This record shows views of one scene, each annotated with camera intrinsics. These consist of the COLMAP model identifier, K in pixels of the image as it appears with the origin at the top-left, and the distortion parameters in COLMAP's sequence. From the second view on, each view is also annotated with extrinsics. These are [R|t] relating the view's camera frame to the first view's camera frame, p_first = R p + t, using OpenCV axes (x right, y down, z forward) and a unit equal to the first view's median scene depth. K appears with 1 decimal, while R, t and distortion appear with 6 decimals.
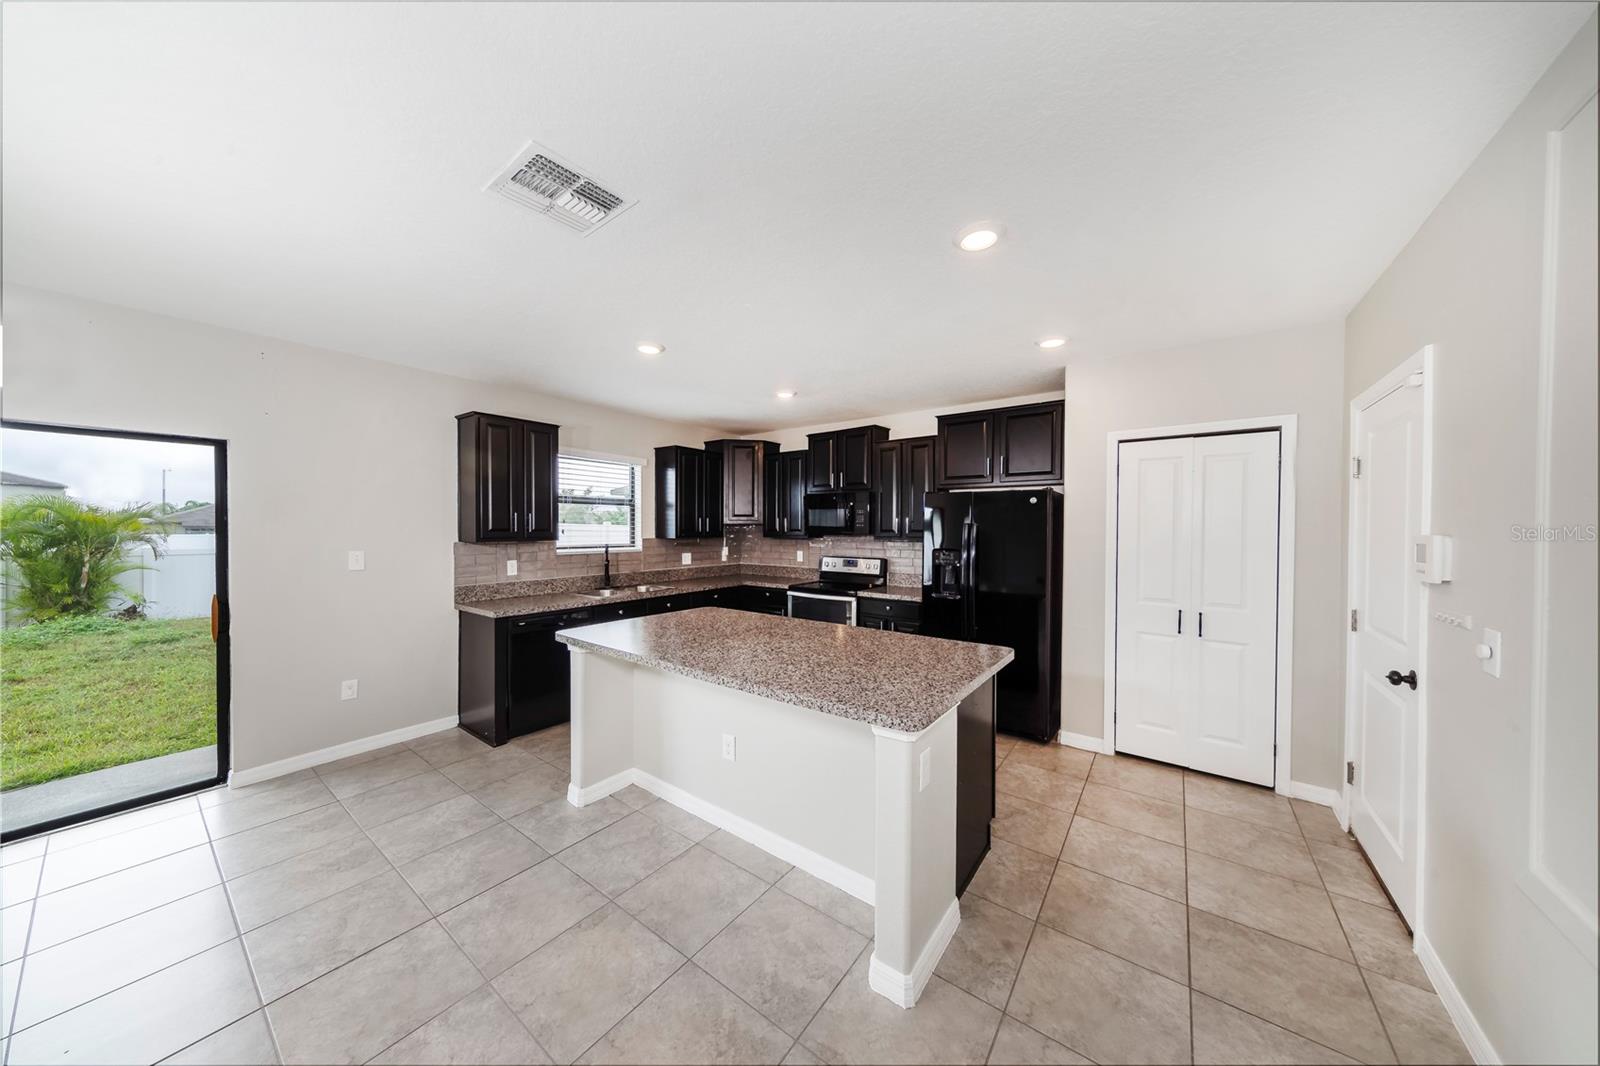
lens RADIAL K [[511.6, 0, 786.5], [0, 511.6, 525.9], [0, 0, 1]] dist [0.000131, 0.000143]
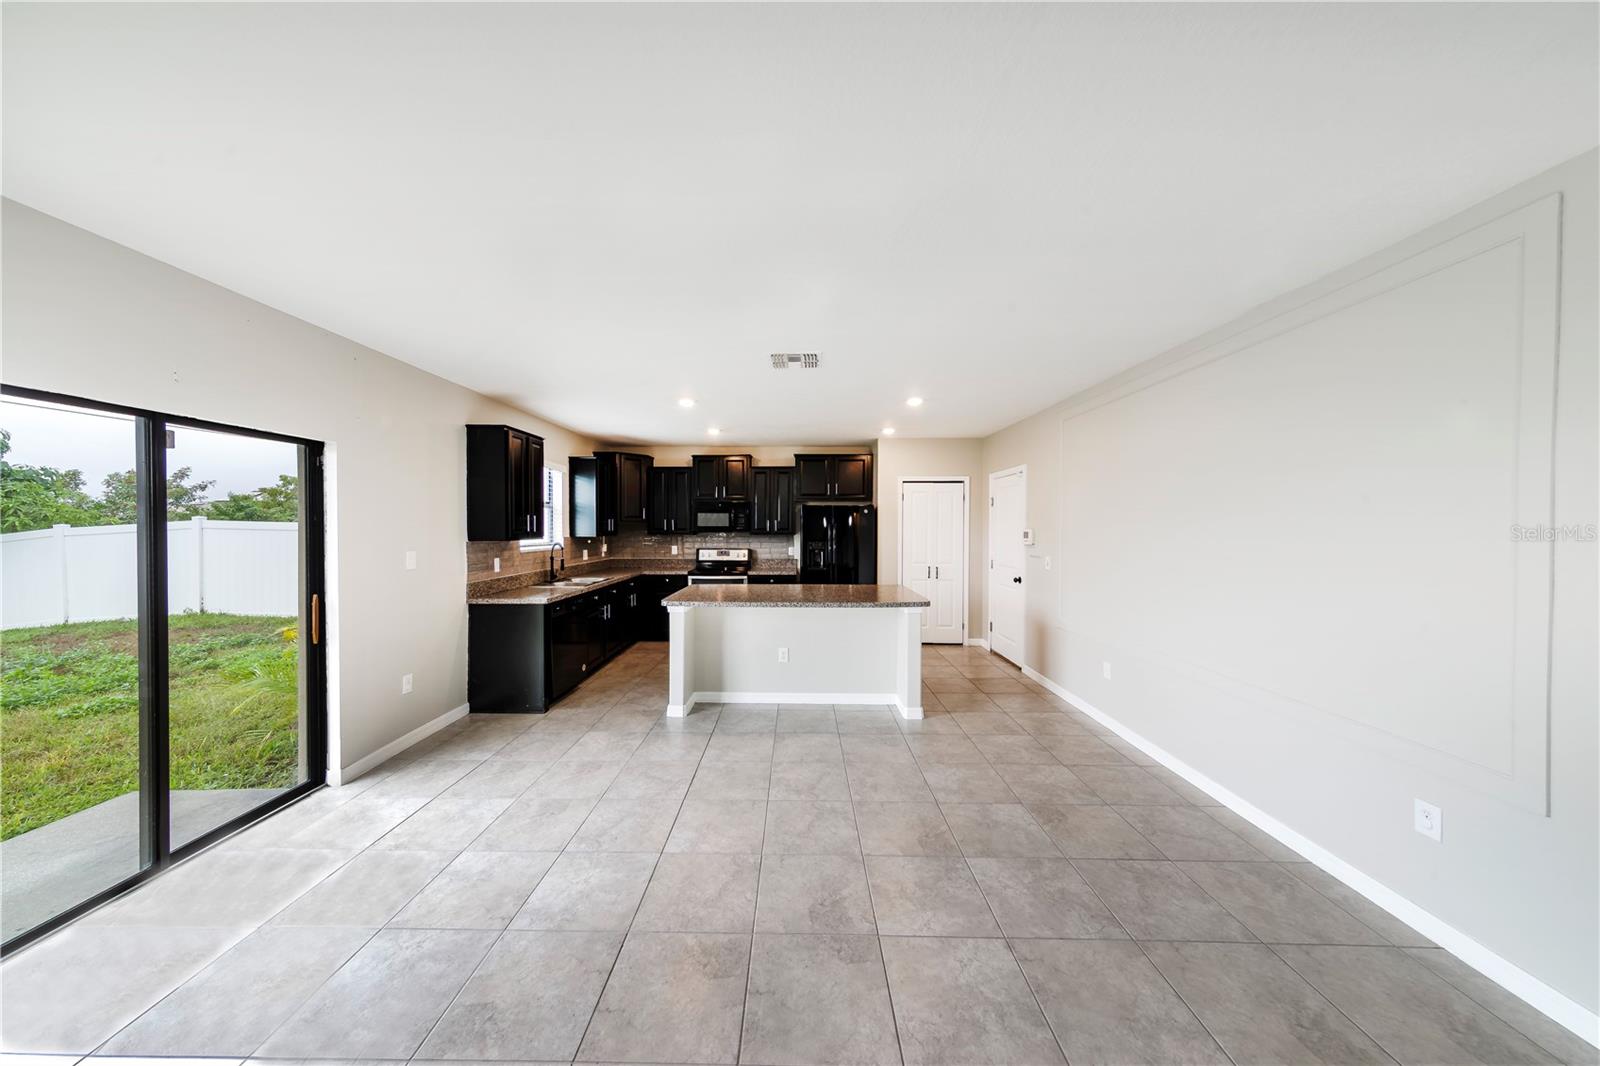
lens RADIAL K [[511.6, 0, 786.5], [0, 511.6, 525.9], [0, 0, 1]] dist [0.000131, 0.000143]
pose [[0.809181, -0.001849, 0.587556, -0.729032], [0.001269, 0.999998, 0.001399, -0.001741], [-0.587558, -0.000386, 0.809182, -0.260271]]
